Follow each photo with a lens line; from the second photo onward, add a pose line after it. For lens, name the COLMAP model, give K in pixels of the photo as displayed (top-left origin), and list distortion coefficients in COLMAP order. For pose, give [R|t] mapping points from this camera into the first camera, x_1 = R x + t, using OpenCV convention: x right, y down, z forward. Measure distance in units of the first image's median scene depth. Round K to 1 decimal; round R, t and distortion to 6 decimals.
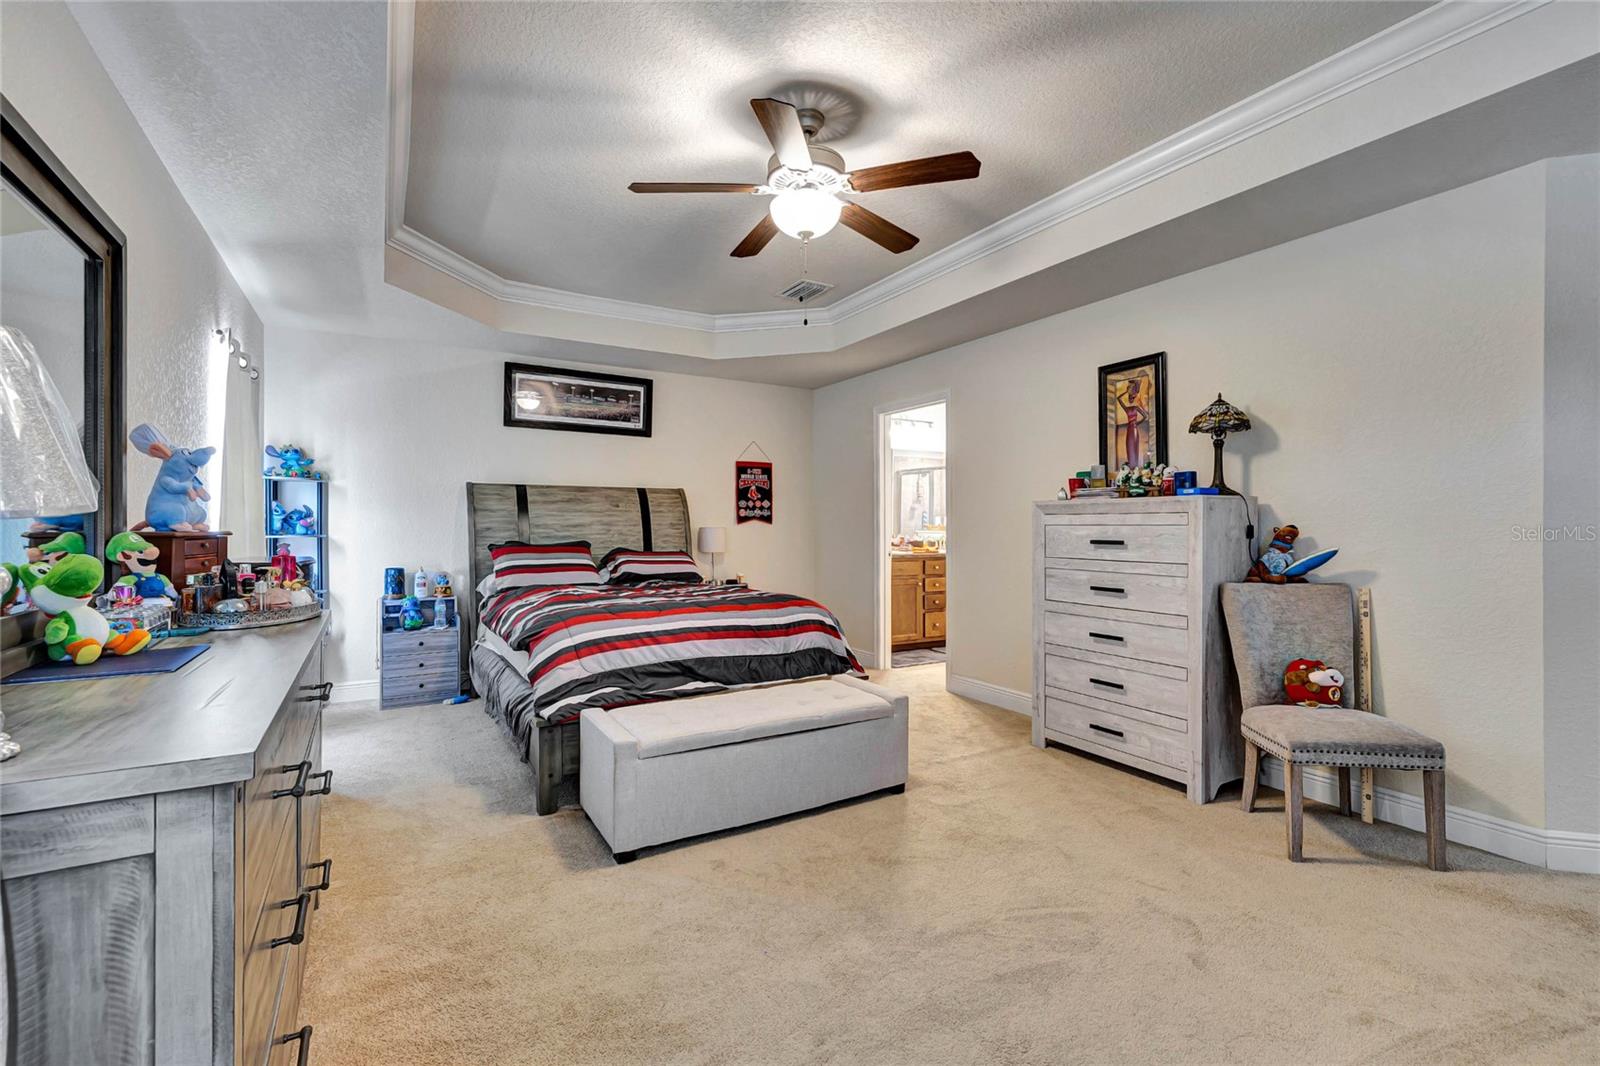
lens RADIAL K [[678.5, 0, 807.8], [0, 678.5, 524.7], [0, 0, 1]] dist [-0.002130, 0.000471]
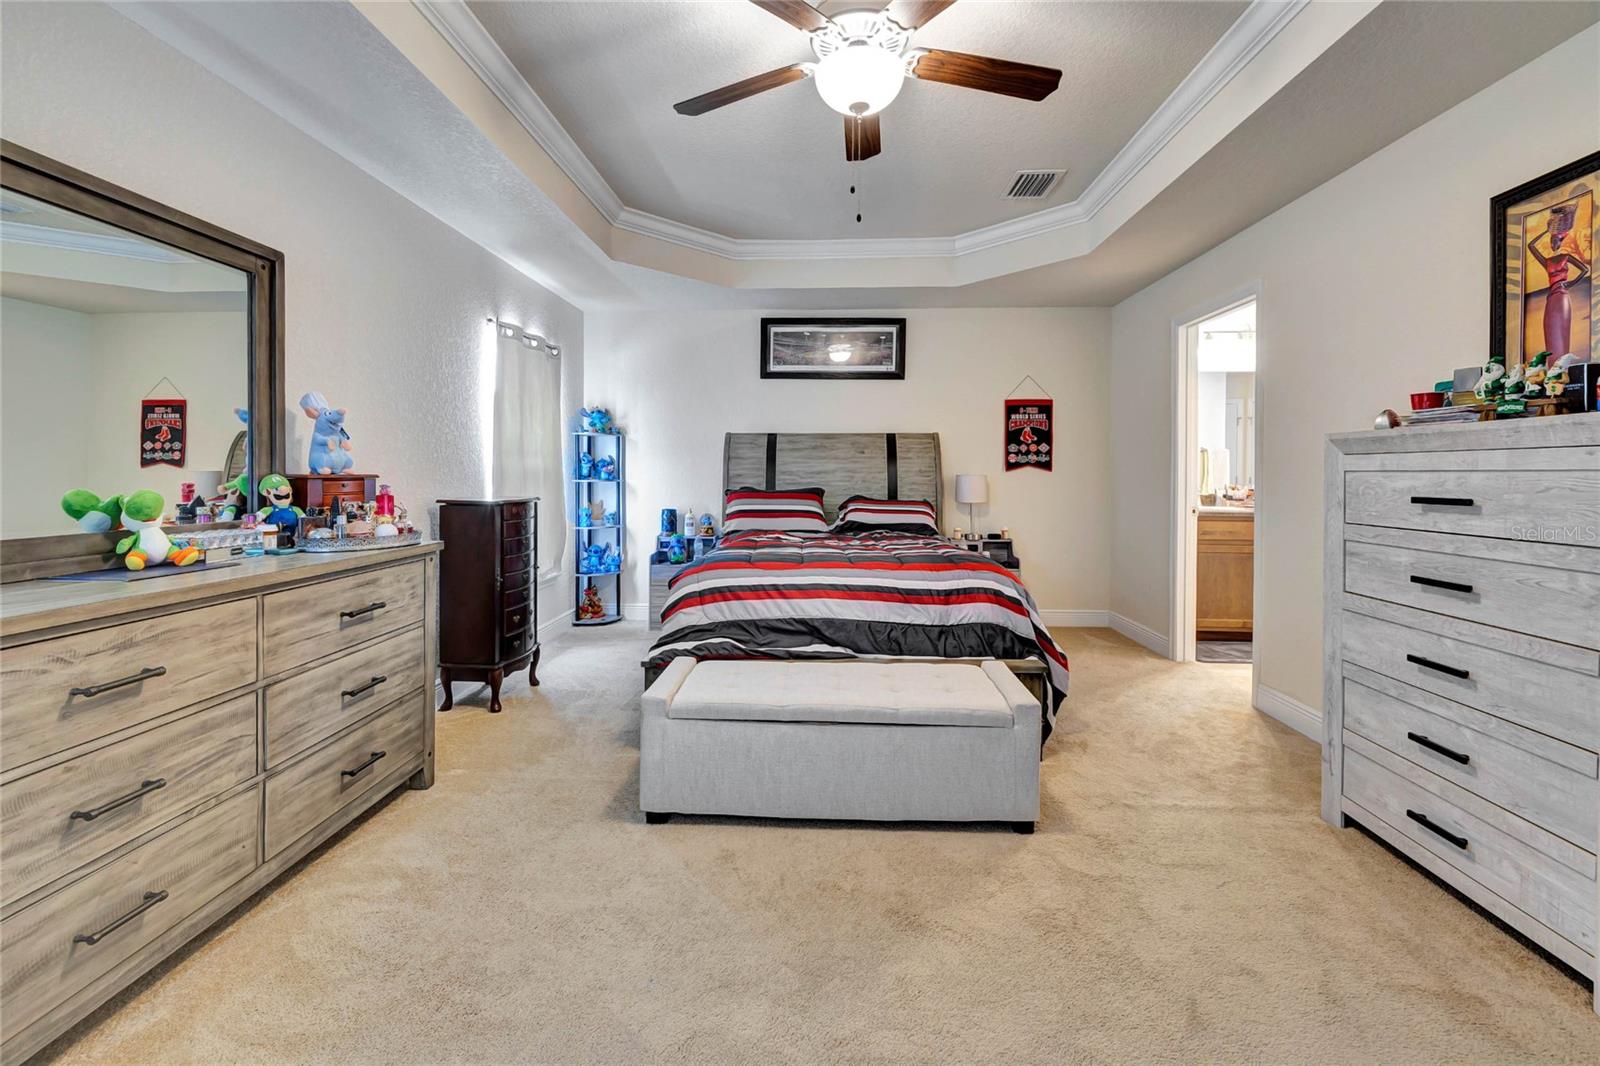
lens RADIAL K [[678.5, 0, 812.6], [0, 678.5, 481.9], [0, 0, 1]] dist [-0.002130, 0.000471]
pose [[0.835162, 0.008474, -0.549939, 0.282528], [-0.001464, 0.999912, 0.013184, 0.002780], [0.550002, -0.010206, 0.835101, 0.211994]]
